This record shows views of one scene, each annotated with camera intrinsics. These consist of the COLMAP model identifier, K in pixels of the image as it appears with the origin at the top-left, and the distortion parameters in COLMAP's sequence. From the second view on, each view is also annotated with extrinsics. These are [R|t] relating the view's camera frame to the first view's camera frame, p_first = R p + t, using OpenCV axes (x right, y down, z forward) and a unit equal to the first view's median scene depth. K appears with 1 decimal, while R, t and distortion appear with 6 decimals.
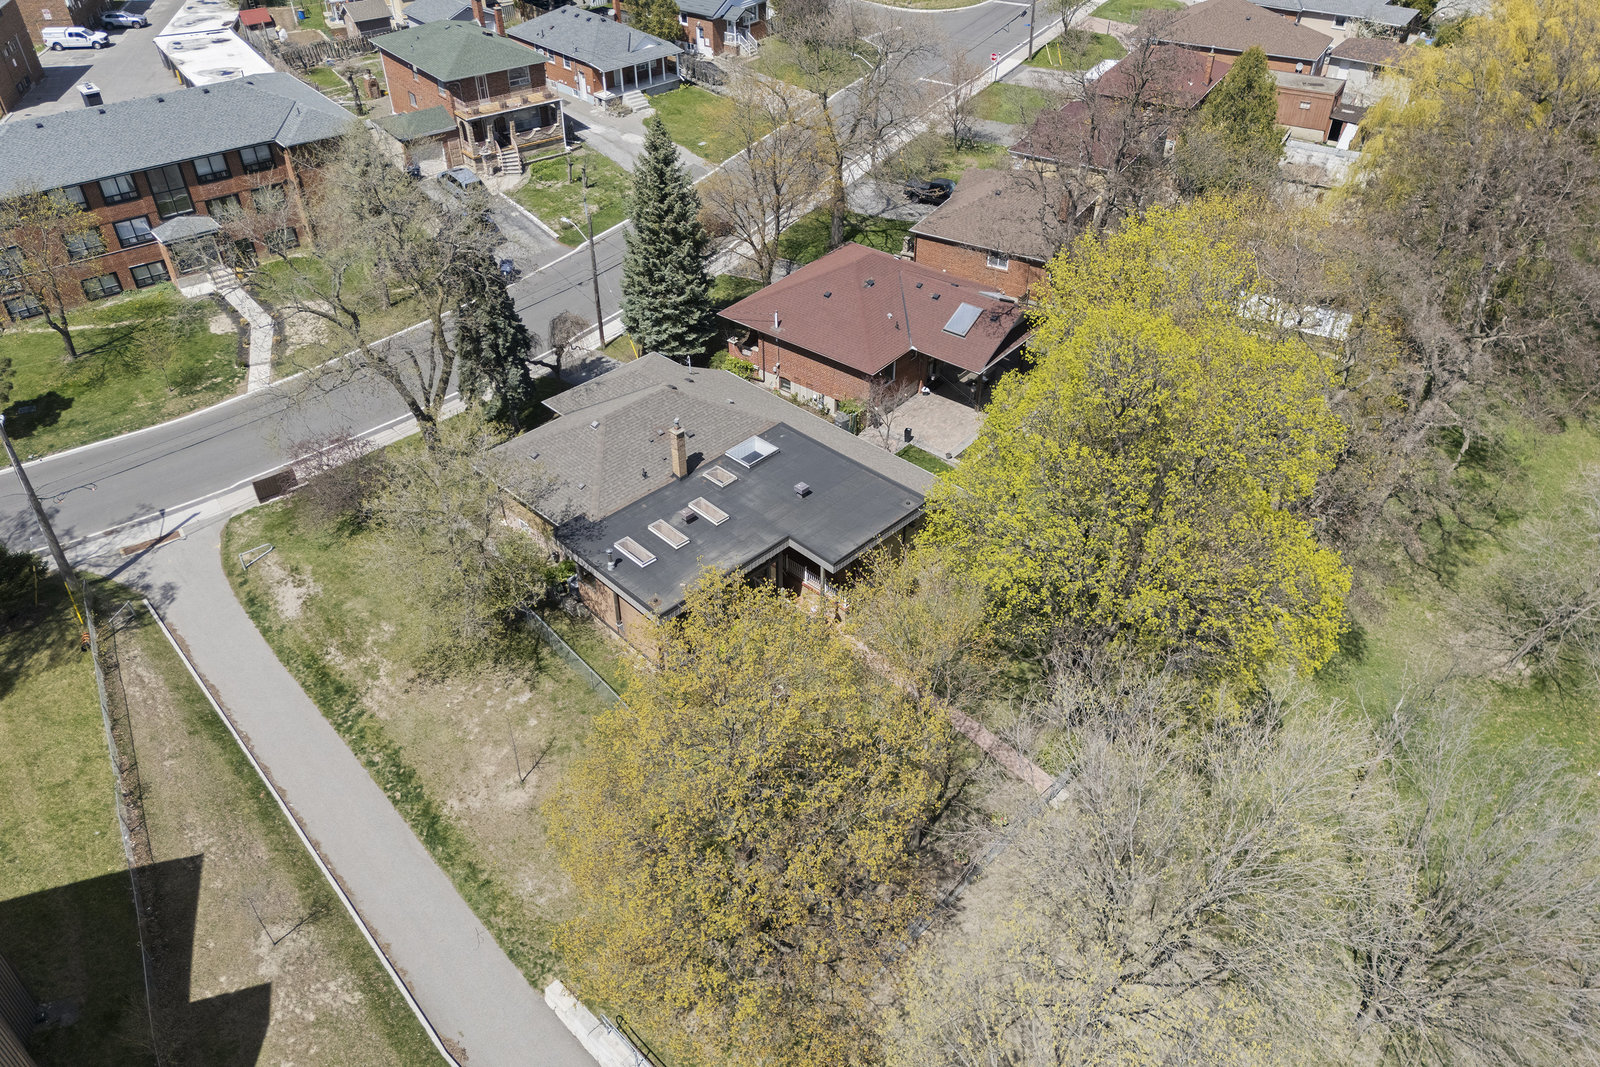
lens RADIAL K [[1182.8, 0, 795.3], [0, 1182.8, 536.9], [0, 0, 1]] dist [0.078064, -0.065723]
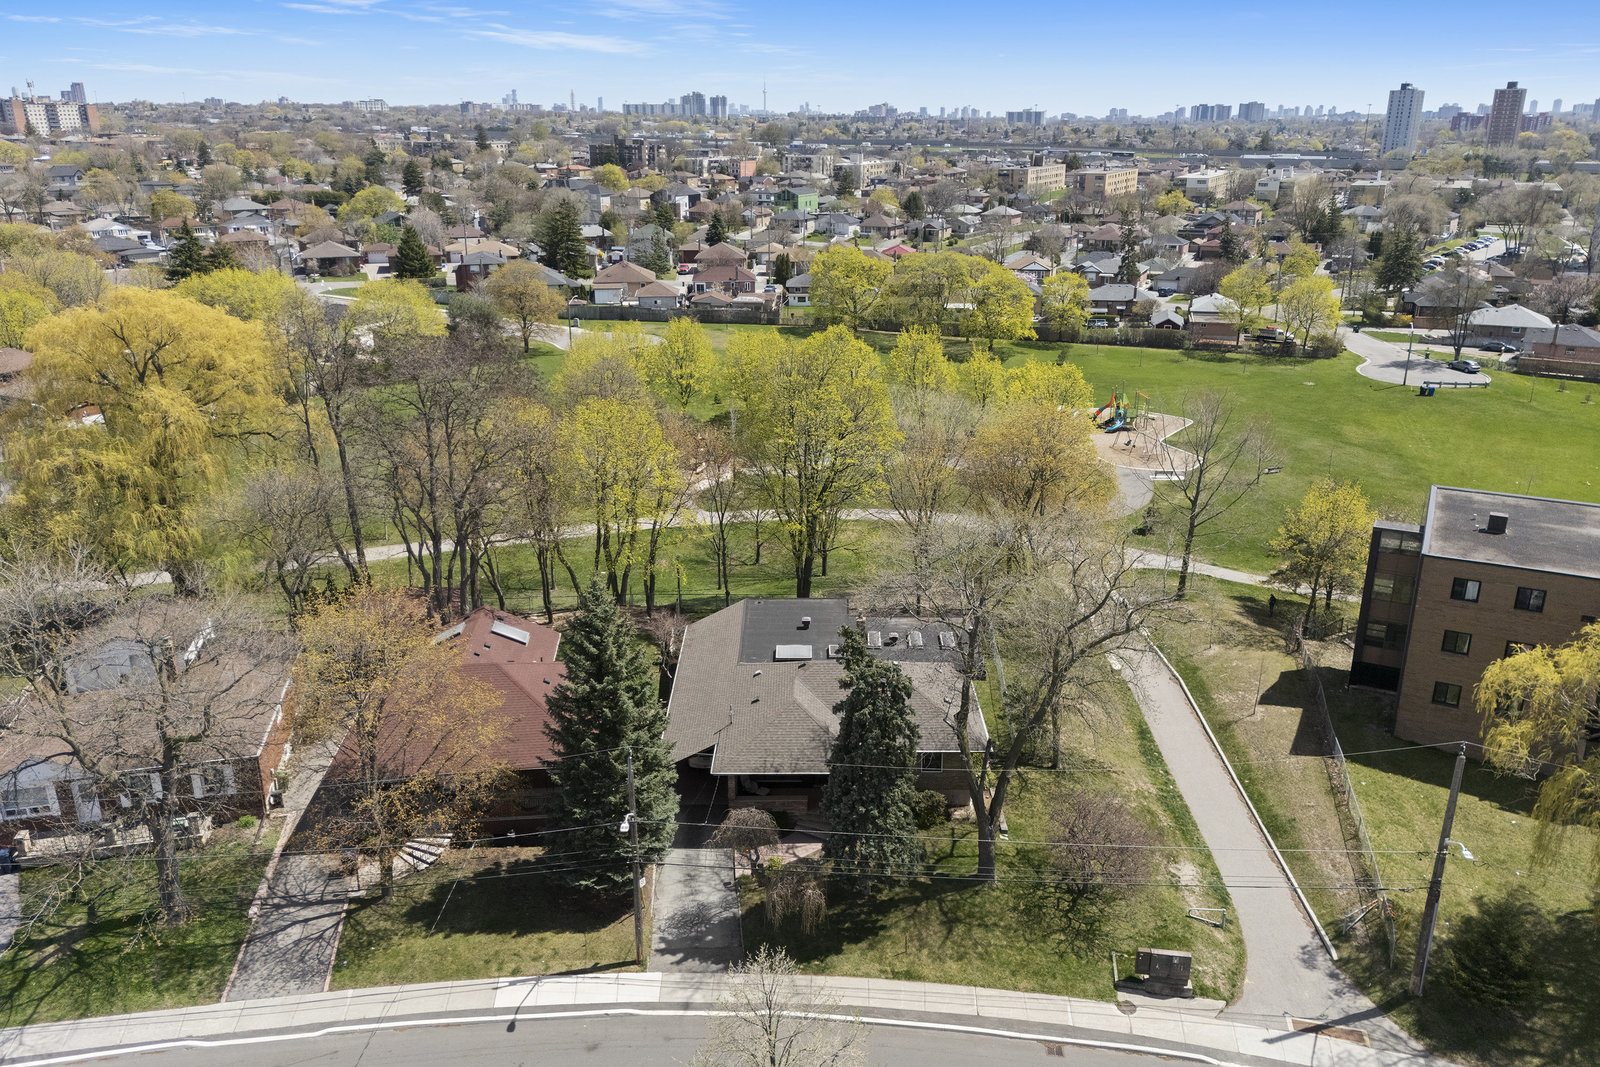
lens RADIAL K [[1215.4, 0, 810.2], [0, 1215.4, 502.4], [0, 0, 1]] dist [0.070461, -0.062169]
pose [[-0.705740, -0.205419, 0.678037, -0.769027], [0.440535, 0.622285, 0.647063, -0.864215], [-0.554851, 0.755357, -0.348678, 1.205345]]
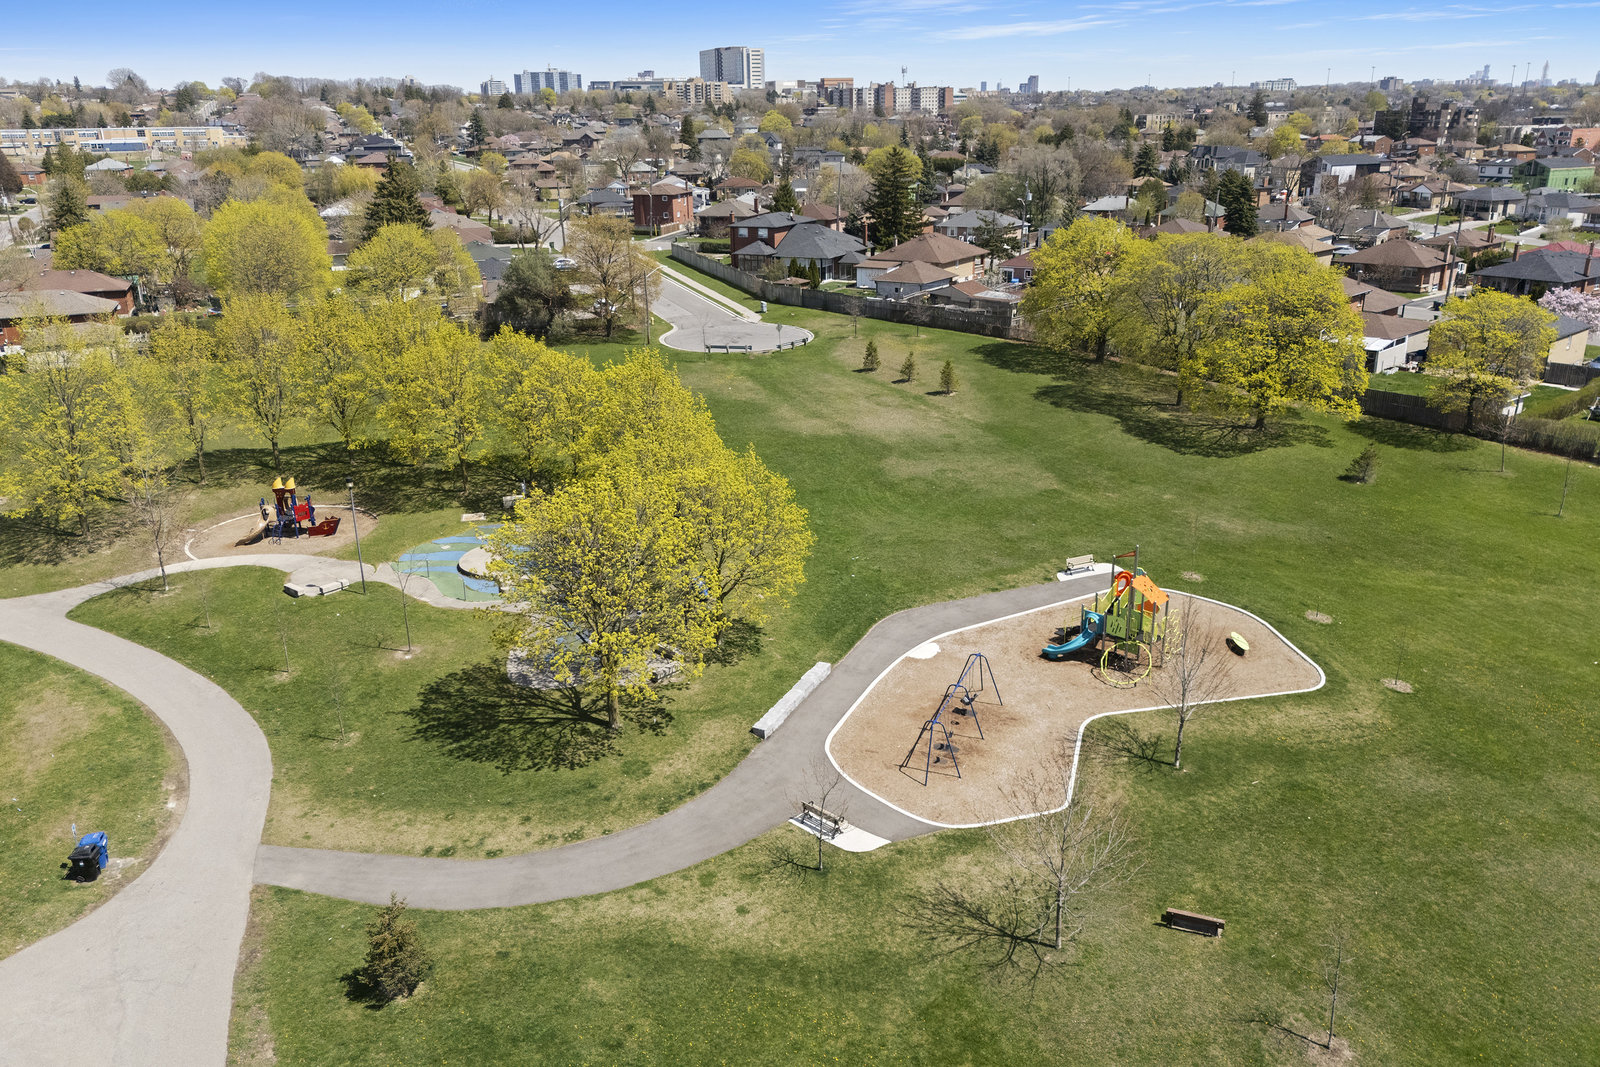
lens RADIAL K [[1189.5, 0, 809.2], [0, 1189.5, 539.1], [0, 0, 1]] dist [0.083192, -0.080993]
pose [[-0.063136, -0.327234, 0.942832, -0.433140], [0.623745, 0.724537, 0.293238, 0.368336], [-0.779074, 0.606600, 0.158366, -0.123232]]
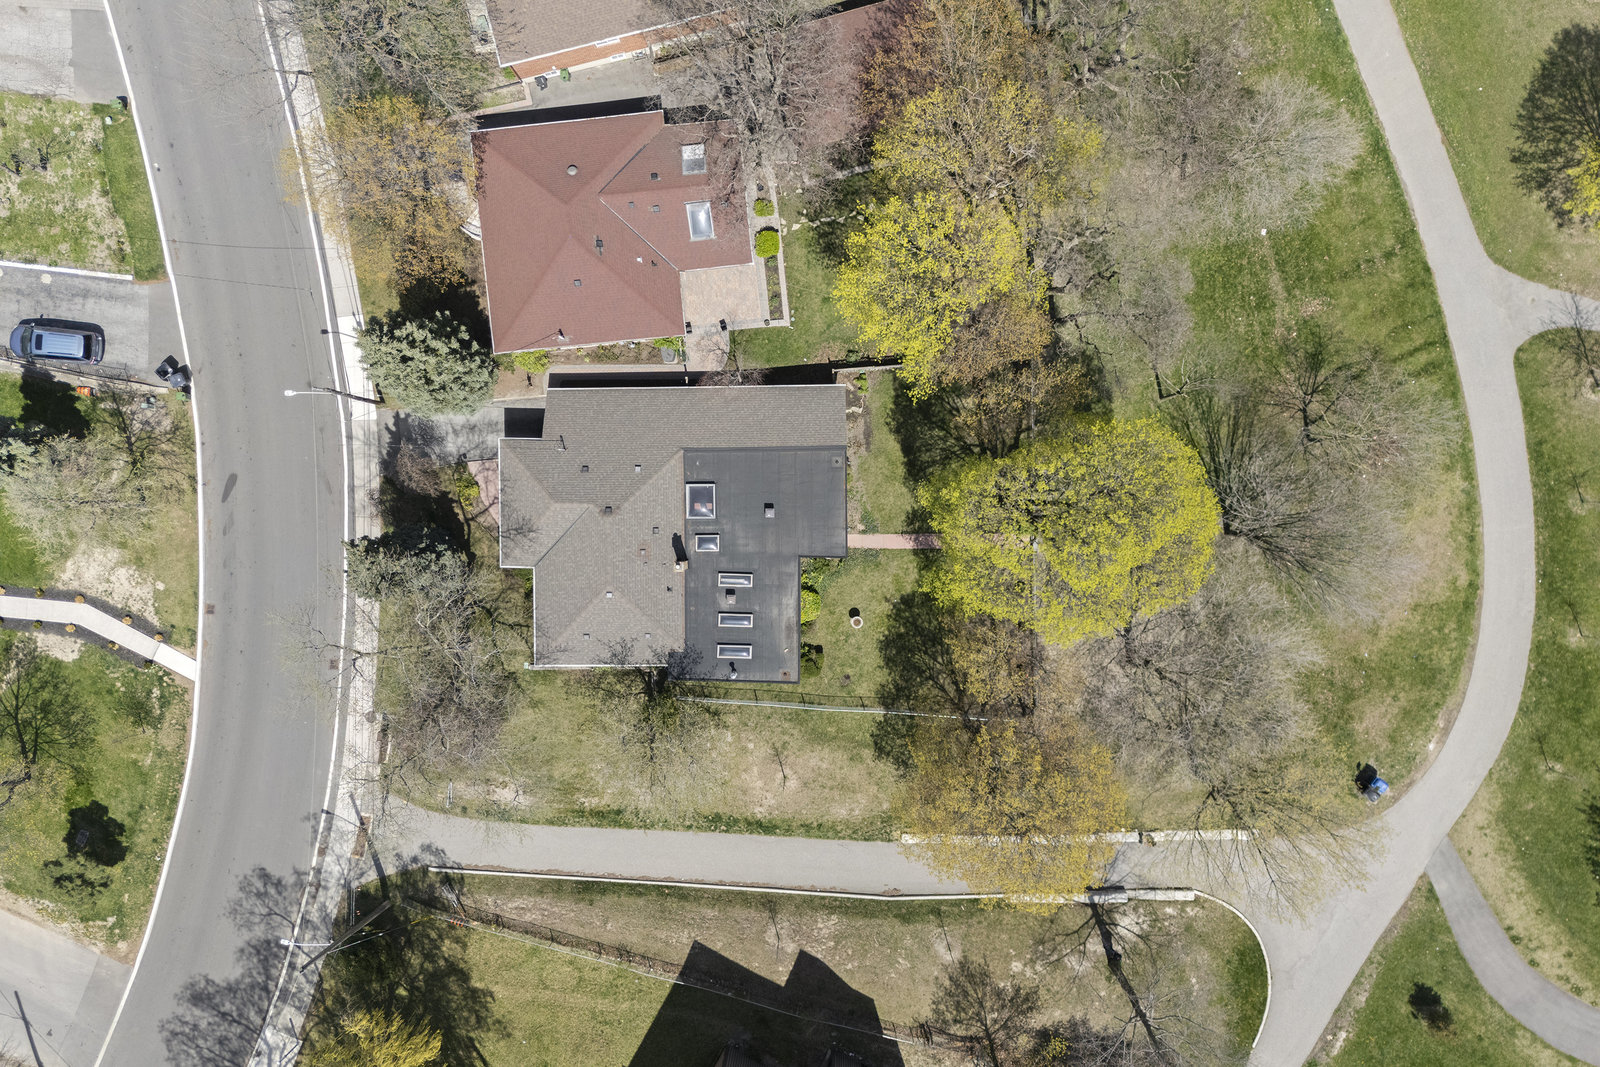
lens RADIAL K [[1182.8, 0, 795.3], [0, 1182.8, 536.9], [0, 0, 1]] dist [0.078064, -0.065723]
pose [[0.707920, -0.705272, -0.037952, 0.048124], [0.451906, 0.410998, 0.791746, -0.901423], [-0.542798, -0.577643, 0.609671, 0.179323]]
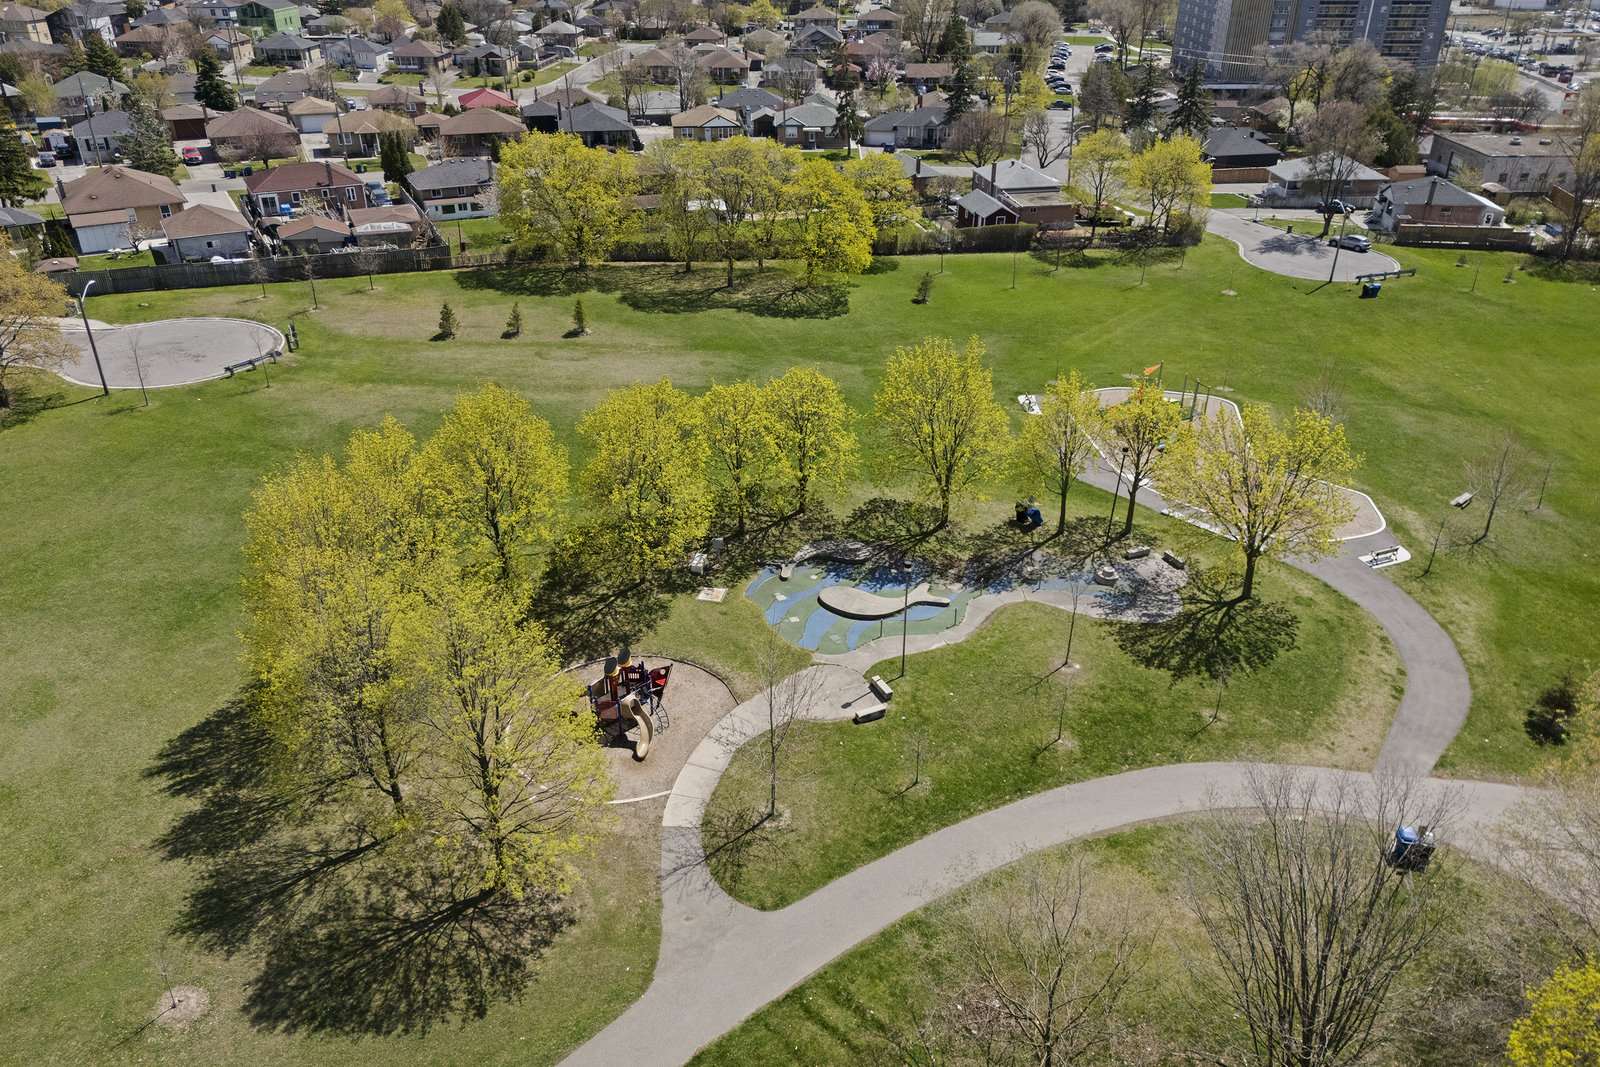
lens RADIAL K [[1189.5, 0, 809.2], [0, 1189.5, 539.1], [0, 0, 1]] dist [0.083192, -0.080993]
pose [[-0.940708, -0.157510, 0.300430, 0.422450], [0.208969, 0.428564, 0.879014, -0.485194], [-0.267207, 0.889676, -0.370239, 0.703916]]
